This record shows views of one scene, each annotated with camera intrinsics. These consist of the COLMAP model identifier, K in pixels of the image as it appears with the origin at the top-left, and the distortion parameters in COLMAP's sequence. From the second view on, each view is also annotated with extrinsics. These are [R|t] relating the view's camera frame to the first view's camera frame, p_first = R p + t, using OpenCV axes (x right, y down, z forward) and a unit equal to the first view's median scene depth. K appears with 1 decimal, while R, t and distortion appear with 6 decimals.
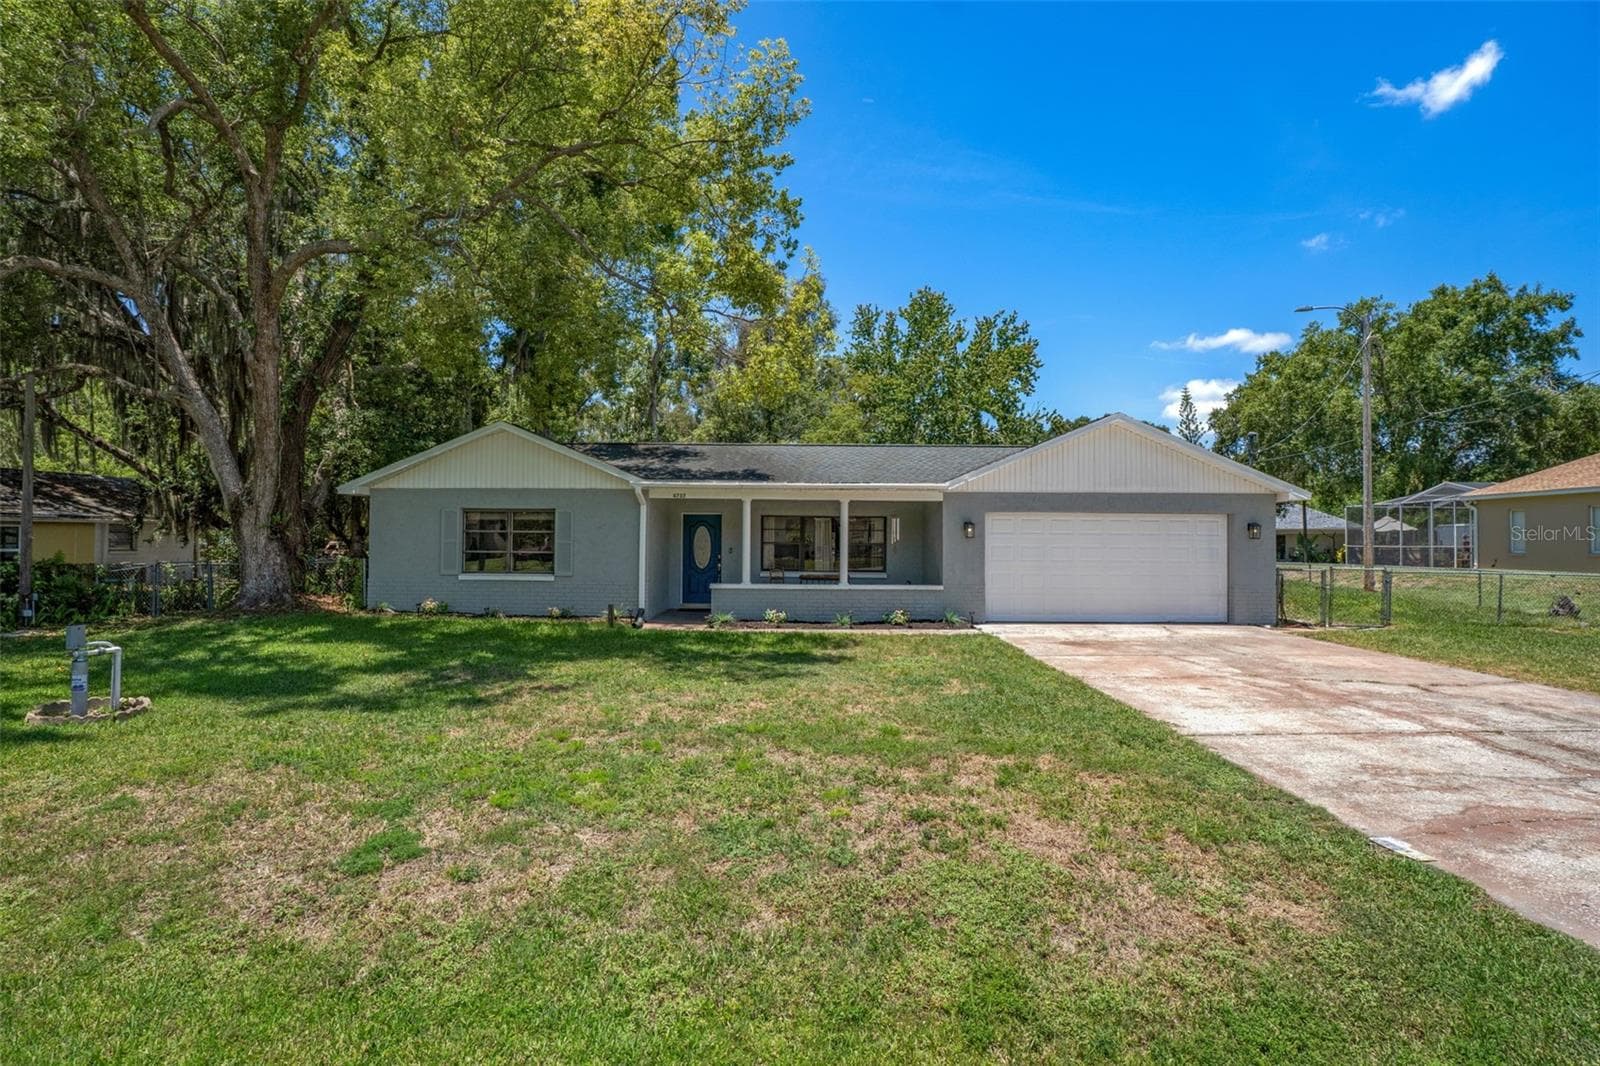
lens RADIAL K [[778.3, 0, 800.0], [0, 778.3, 533.0], [0, 0, 1]] dist [-0.033179, 0.000051]
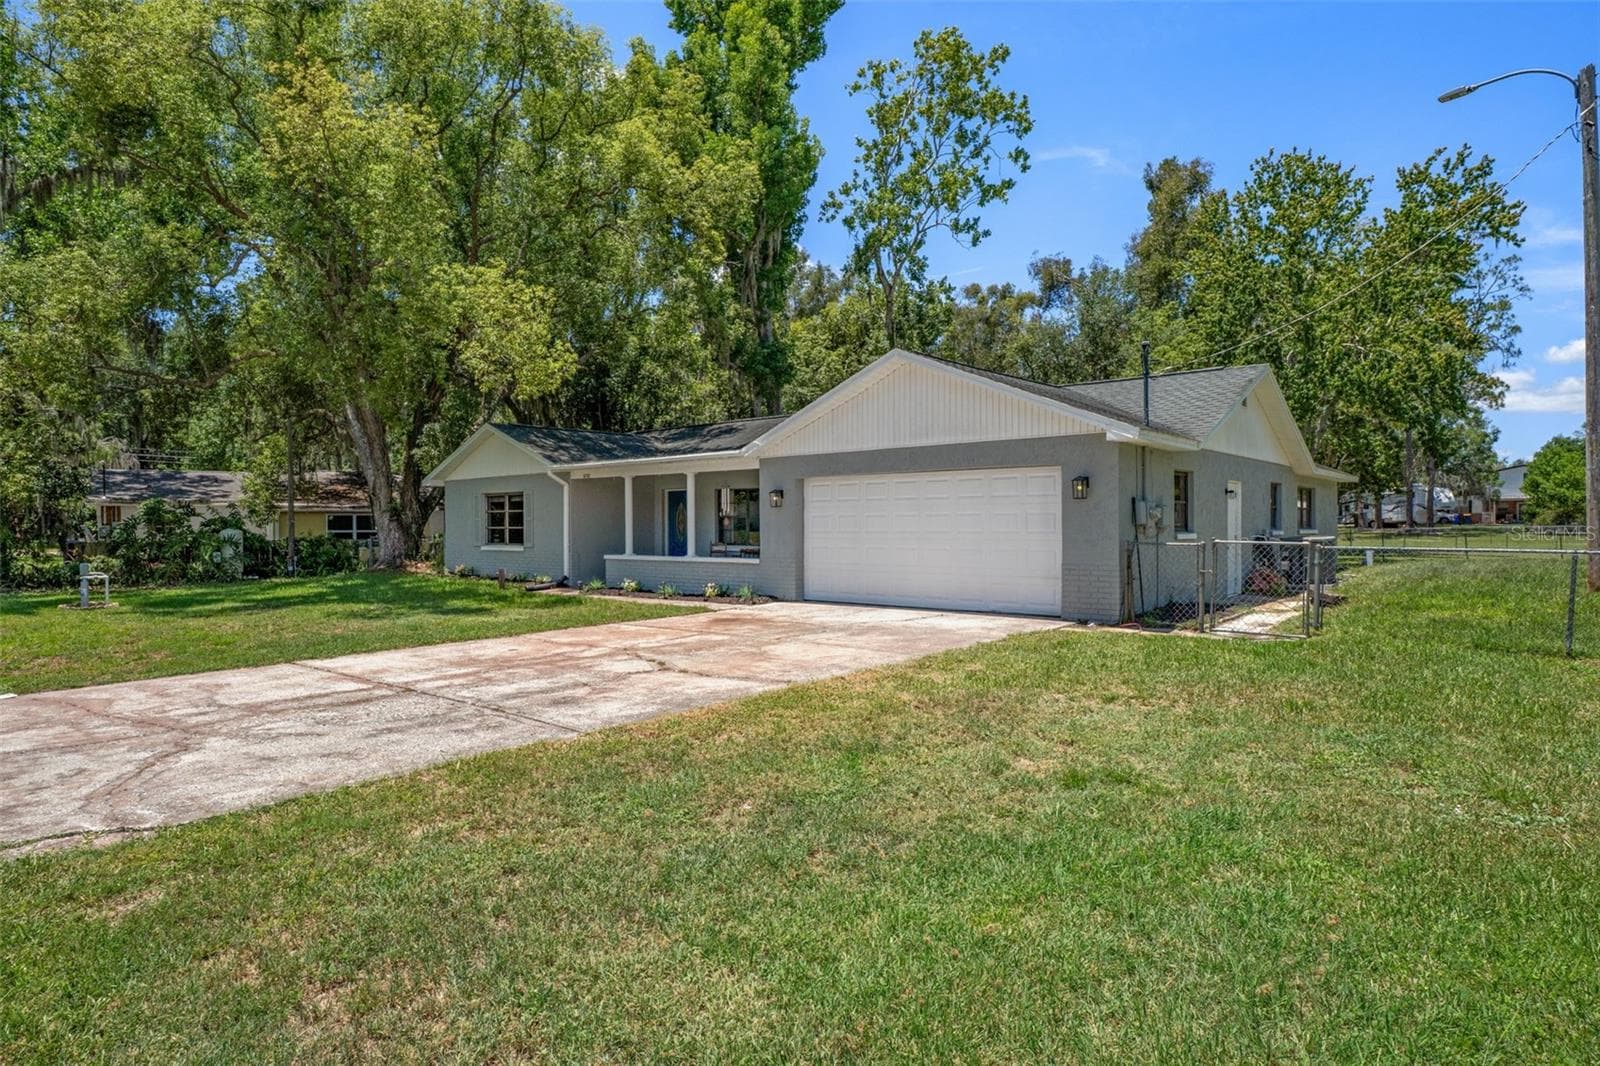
lens RADIAL K [[929.8, 0, 800.0], [0, 929.8, 533.0], [0, 0, 1]] dist [-0.000406, 0.000183]
pose [[0.761093, -0.006424, -0.648611, 0.991364], [0.019939, 0.999710, 0.013495, 0.023245], [0.648336, -0.023204, 0.761001, 0.184201]]
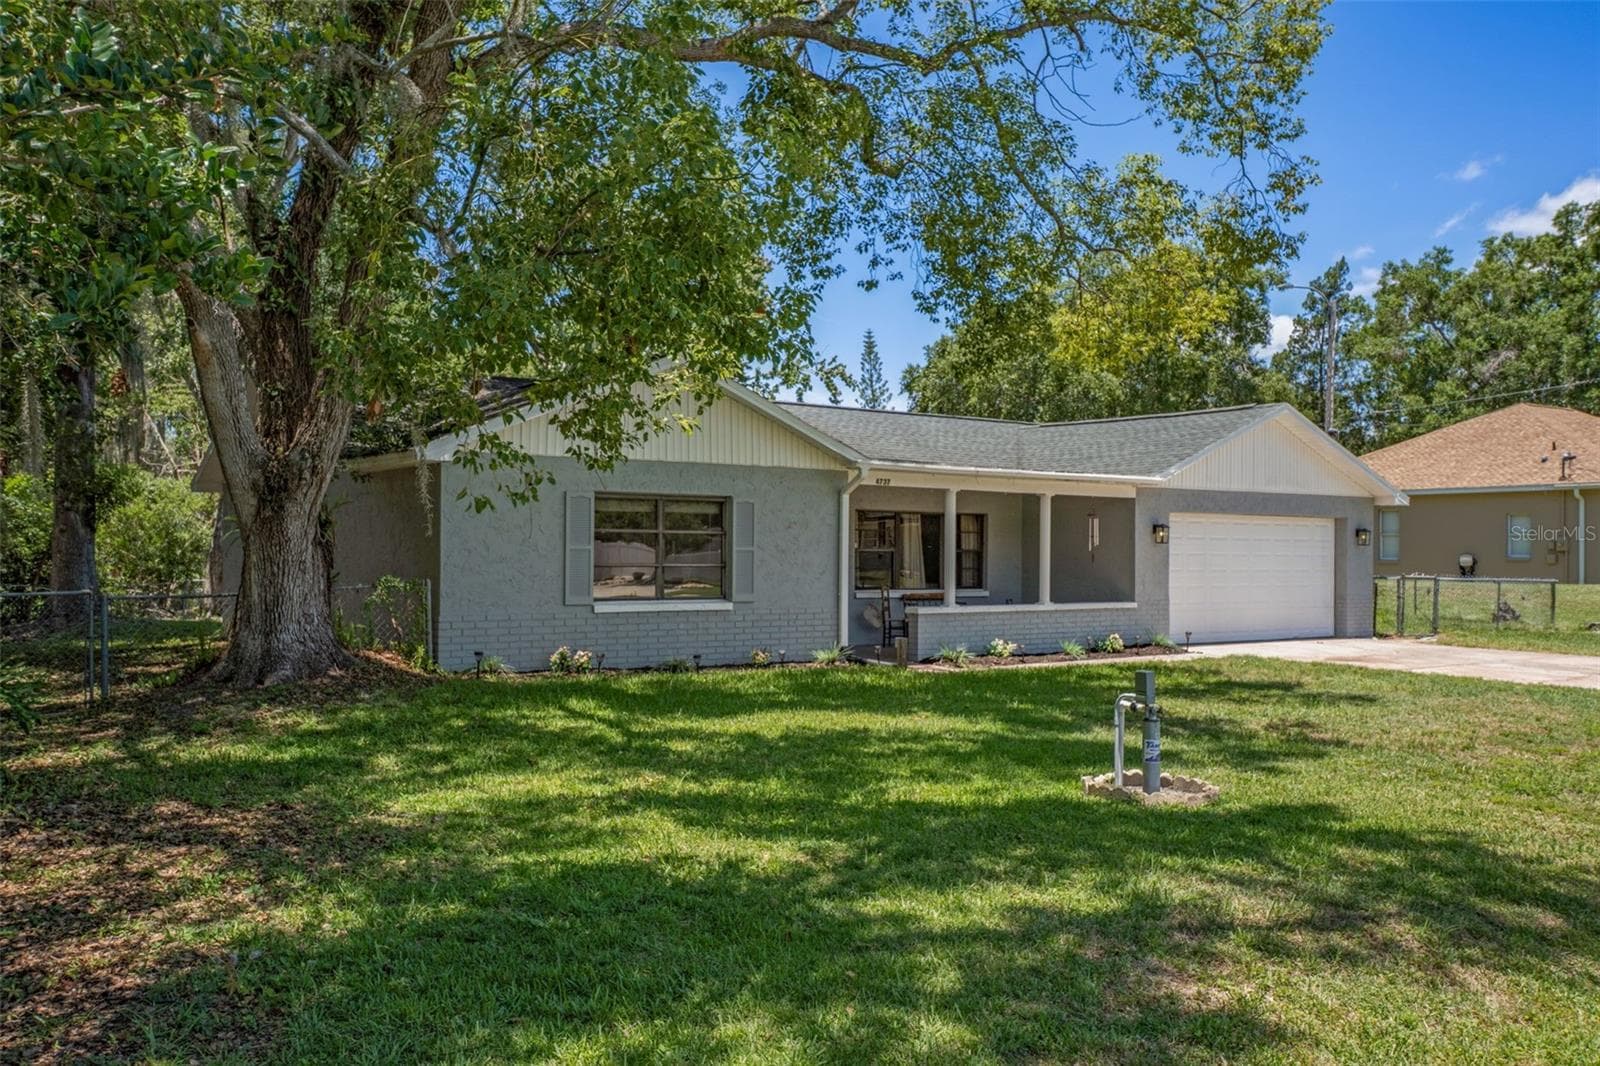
lens RADIAL K [[1374.7, 0, 802.6], [0, 1374.7, 527.9], [0, 0, 1]] dist [-0.005908, -0.001708]
pose [[0.805281, 0.009121, 0.592823, -0.986425], [-0.007714, 0.999958, -0.004905, -0.000221], [-0.592843, -0.000623, 0.805318, 0.052920]]
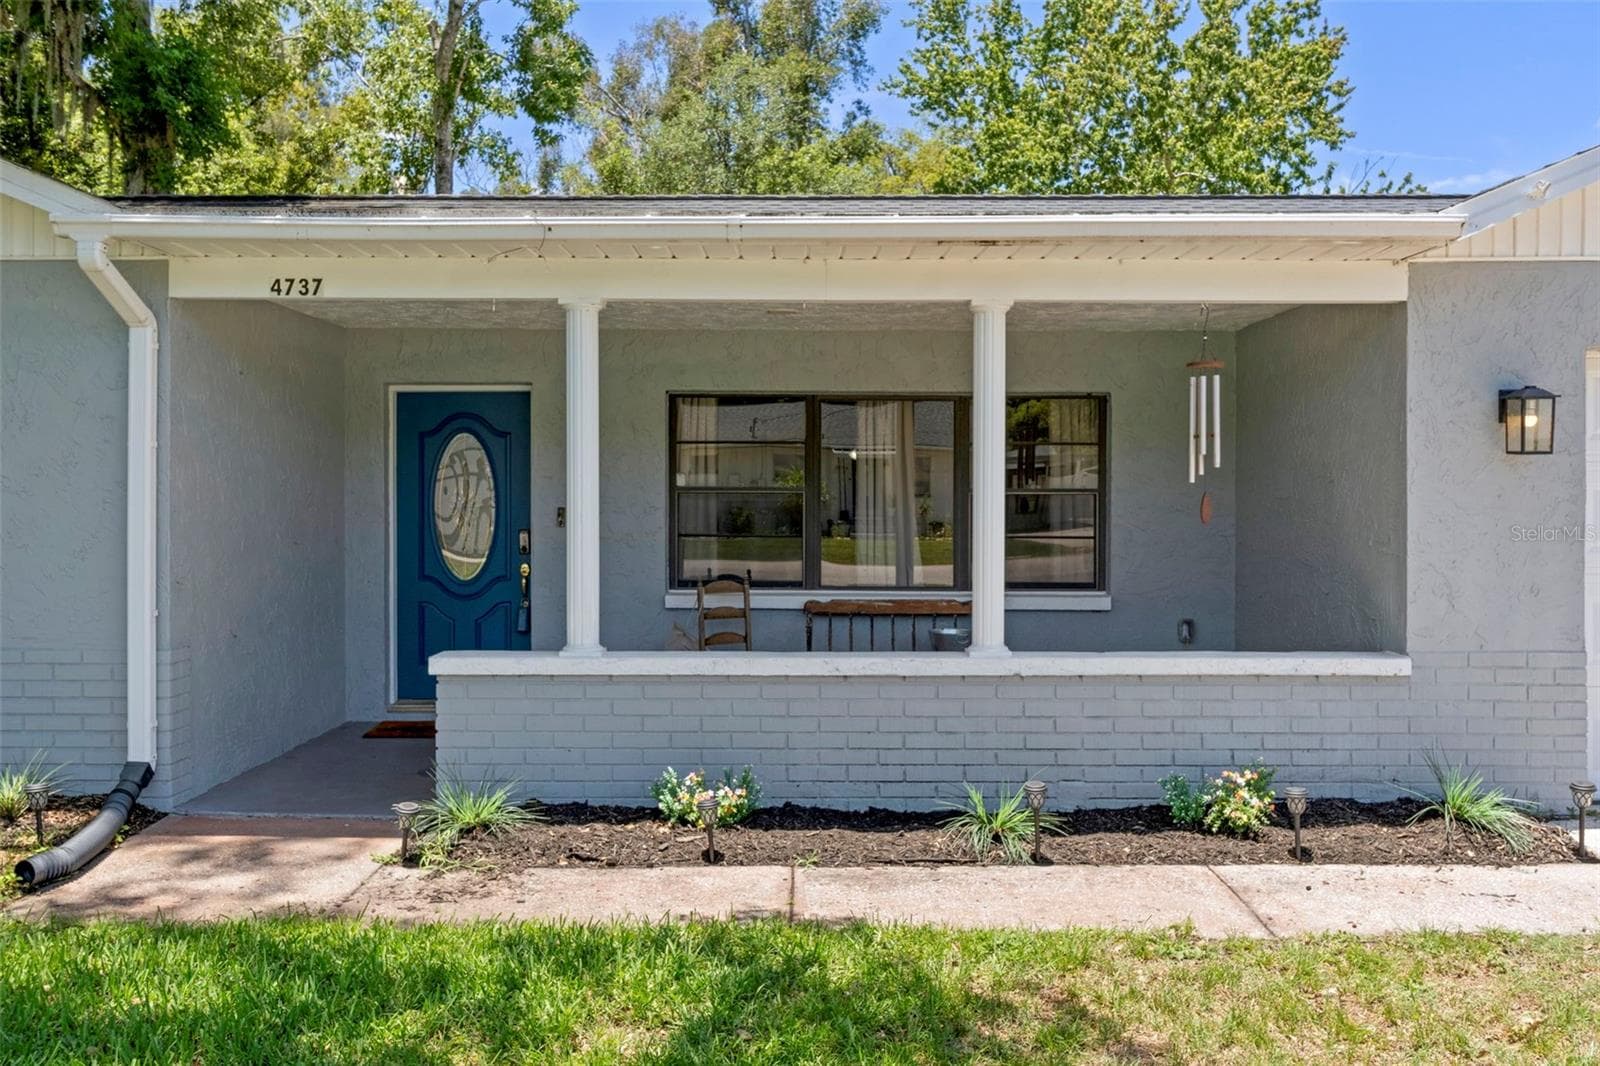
lens RADIAL K [[1374.7, 0, 802.6], [0, 1374.7, 527.9], [0, 0, 1]] dist [-0.005908, -0.001708]
pose [[0.999964, -0.008458, -0.000504, -0.000589], [0.008470, 0.999524, 0.029675, 0.014743], [0.000253, -0.029678, 0.999559, 0.603109]]
